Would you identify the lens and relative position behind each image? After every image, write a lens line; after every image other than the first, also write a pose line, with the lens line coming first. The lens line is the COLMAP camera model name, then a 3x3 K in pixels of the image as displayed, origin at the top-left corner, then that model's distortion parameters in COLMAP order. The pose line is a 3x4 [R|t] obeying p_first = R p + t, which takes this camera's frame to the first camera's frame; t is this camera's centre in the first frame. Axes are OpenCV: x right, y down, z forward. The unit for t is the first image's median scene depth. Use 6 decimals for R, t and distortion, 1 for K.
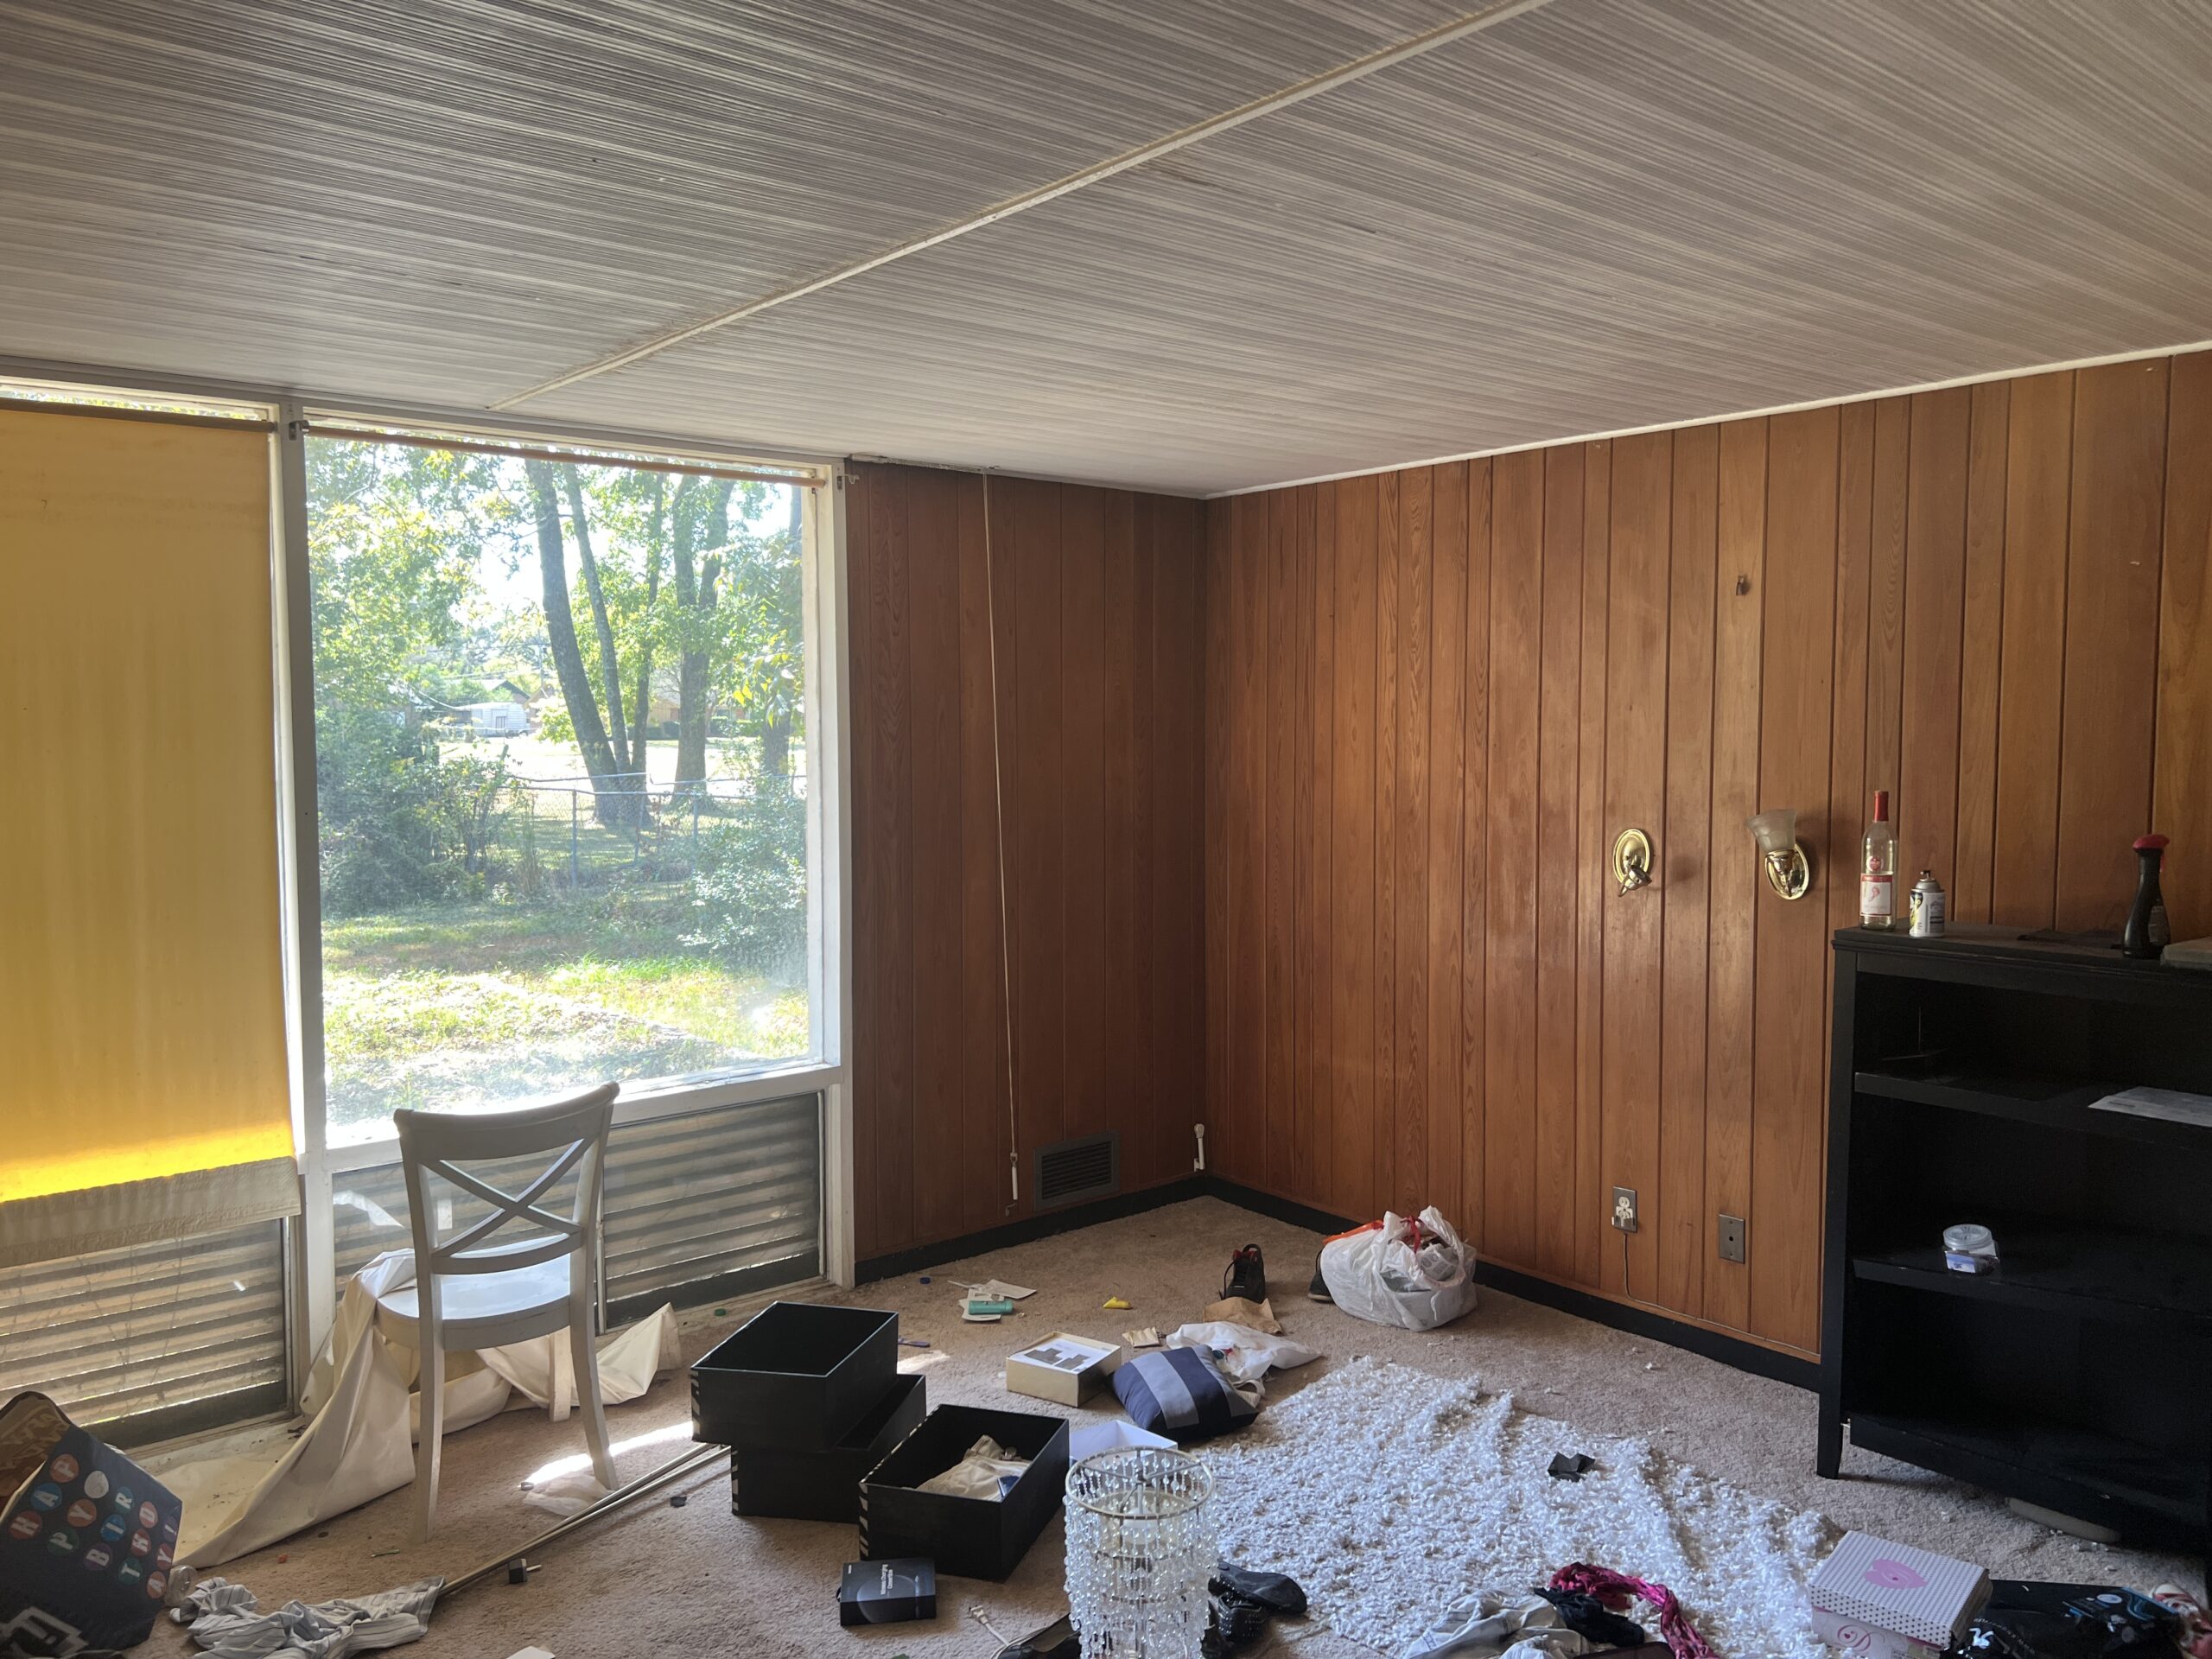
lens RADIAL K [[1653.7, 0, 1106.0], [0, 1653.7, 829.5], [0, 0, 1]] dist [0.051438, -0.055739]
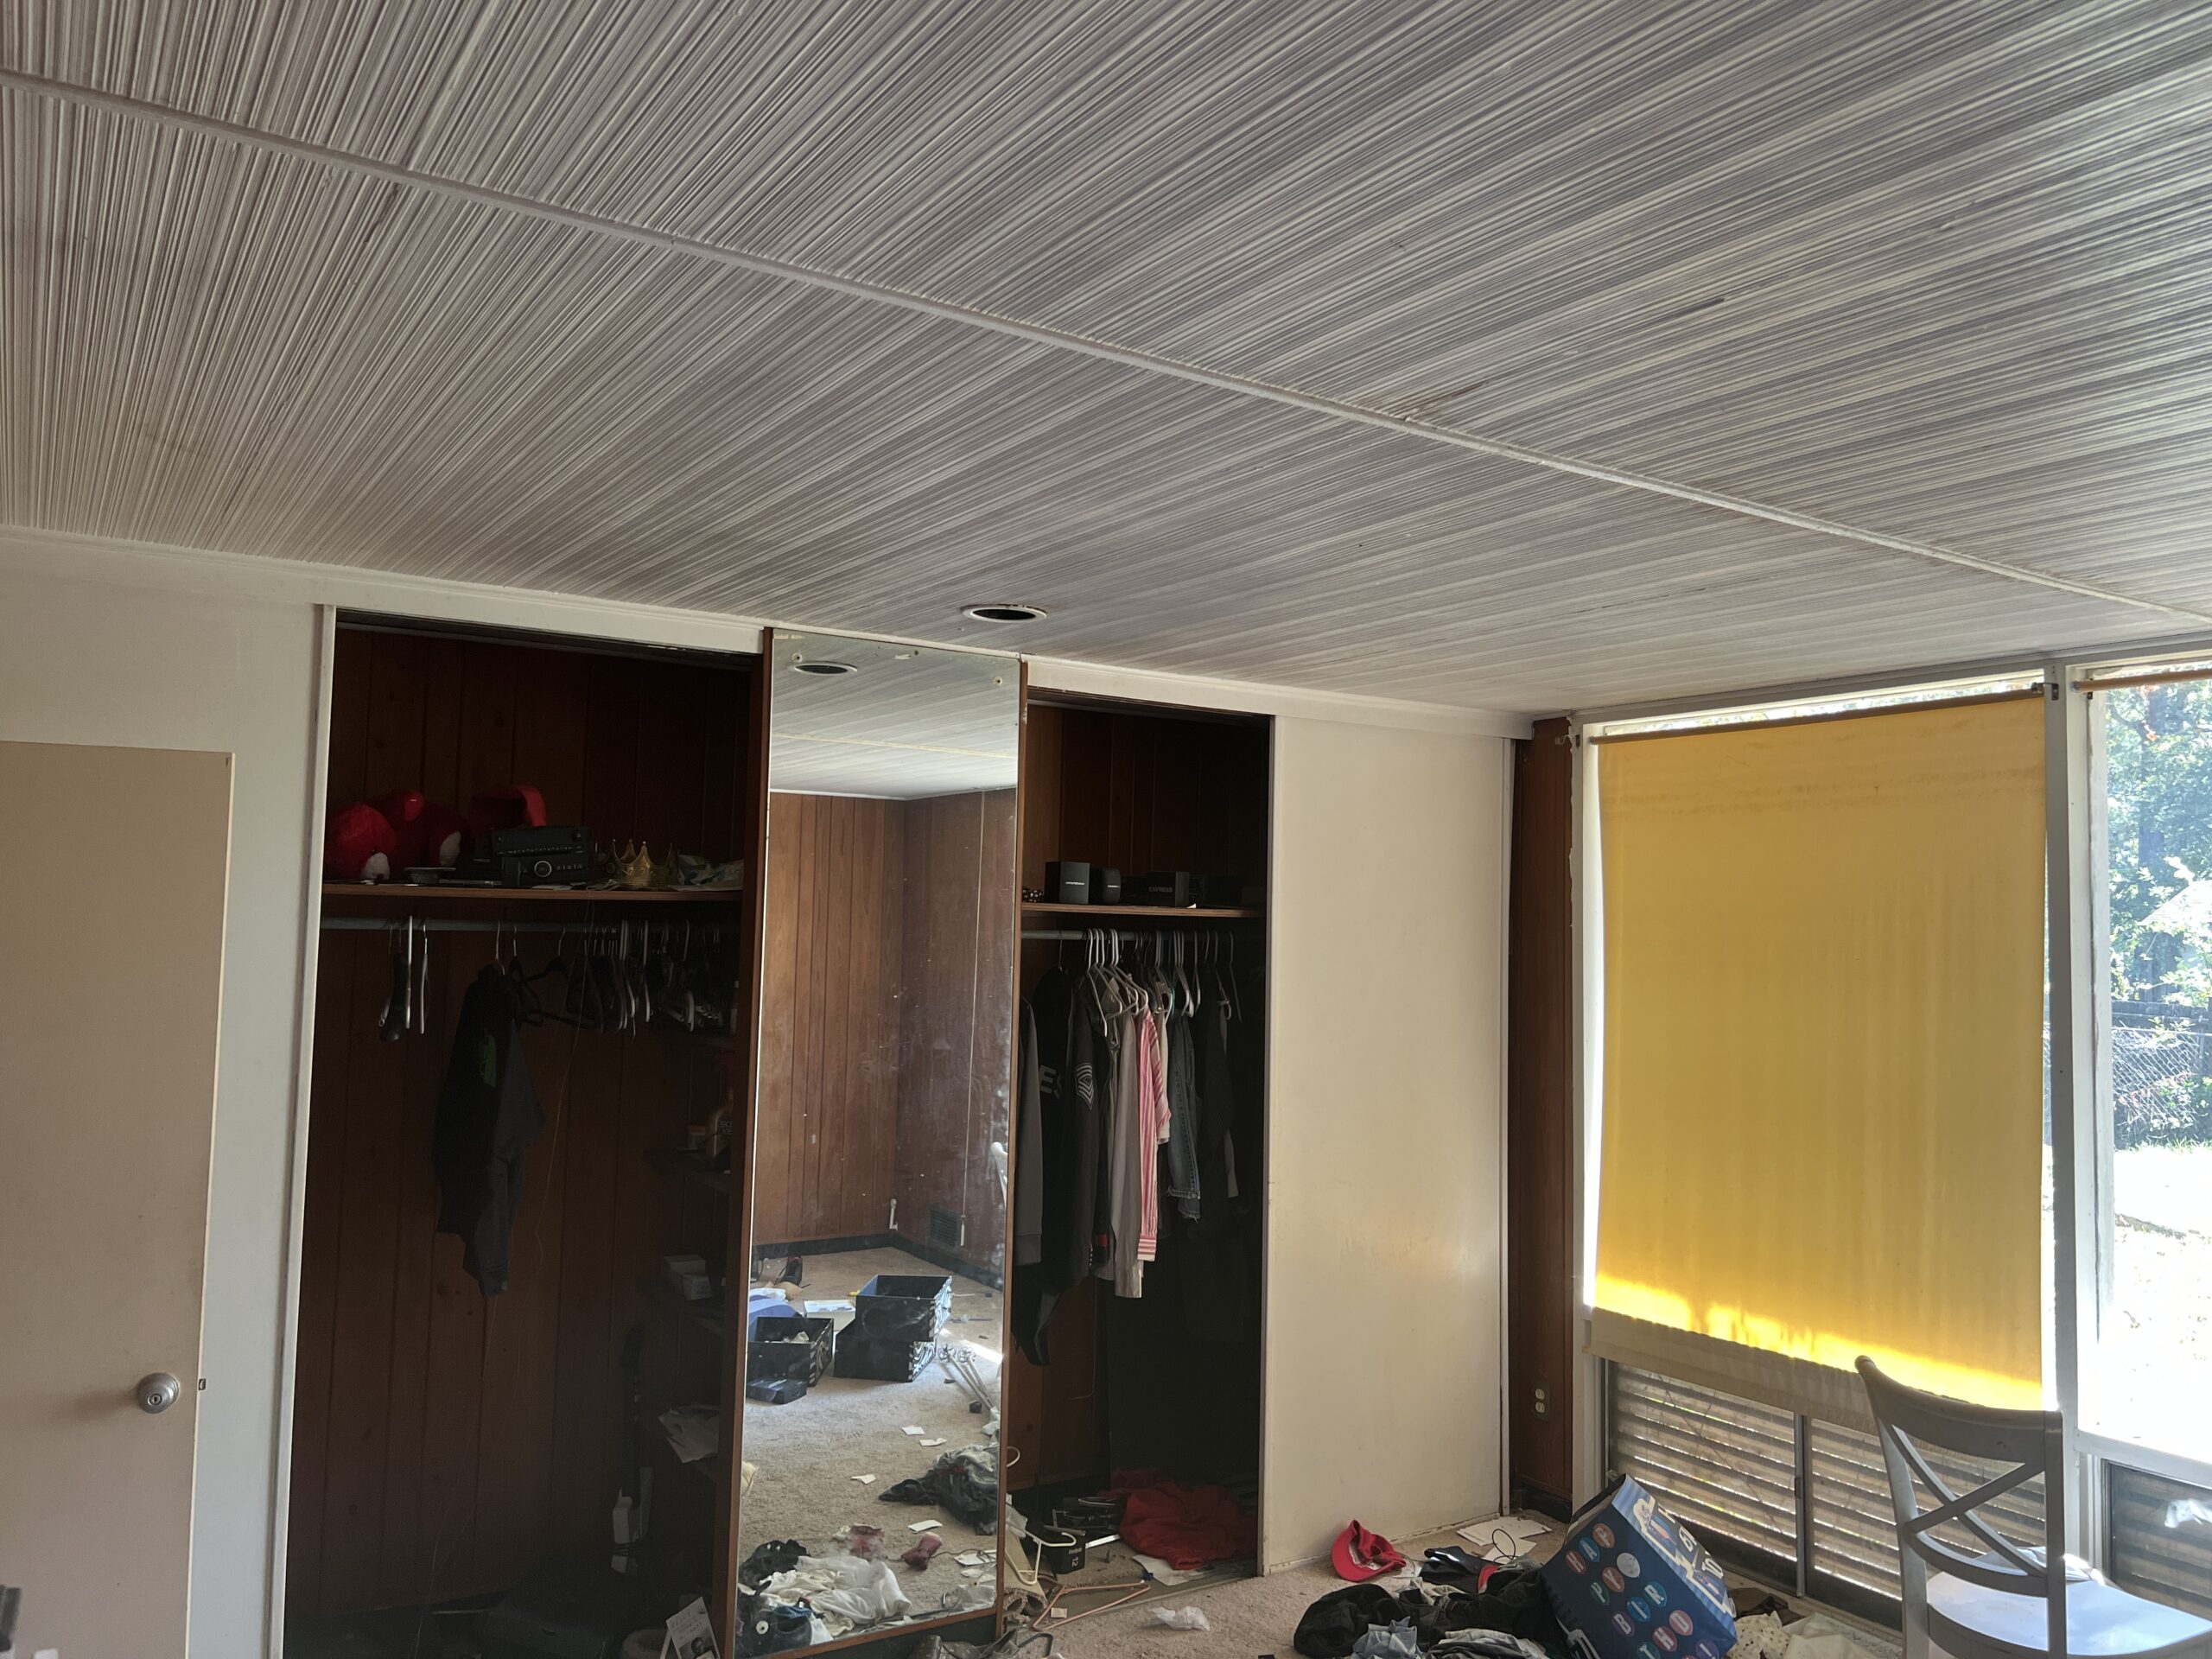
lens RADIAL K [[1653.7, 0, 1106.0], [0, 1653.7, 829.5], [0, 0, 1]] dist [0.051438, -0.055739]
pose [[-0.142946, -0.052497, -0.988337, 0.853034], [-0.095153, 0.994696, -0.039073, -0.090070], [0.985146, 0.088458, -0.147183, 0.860544]]
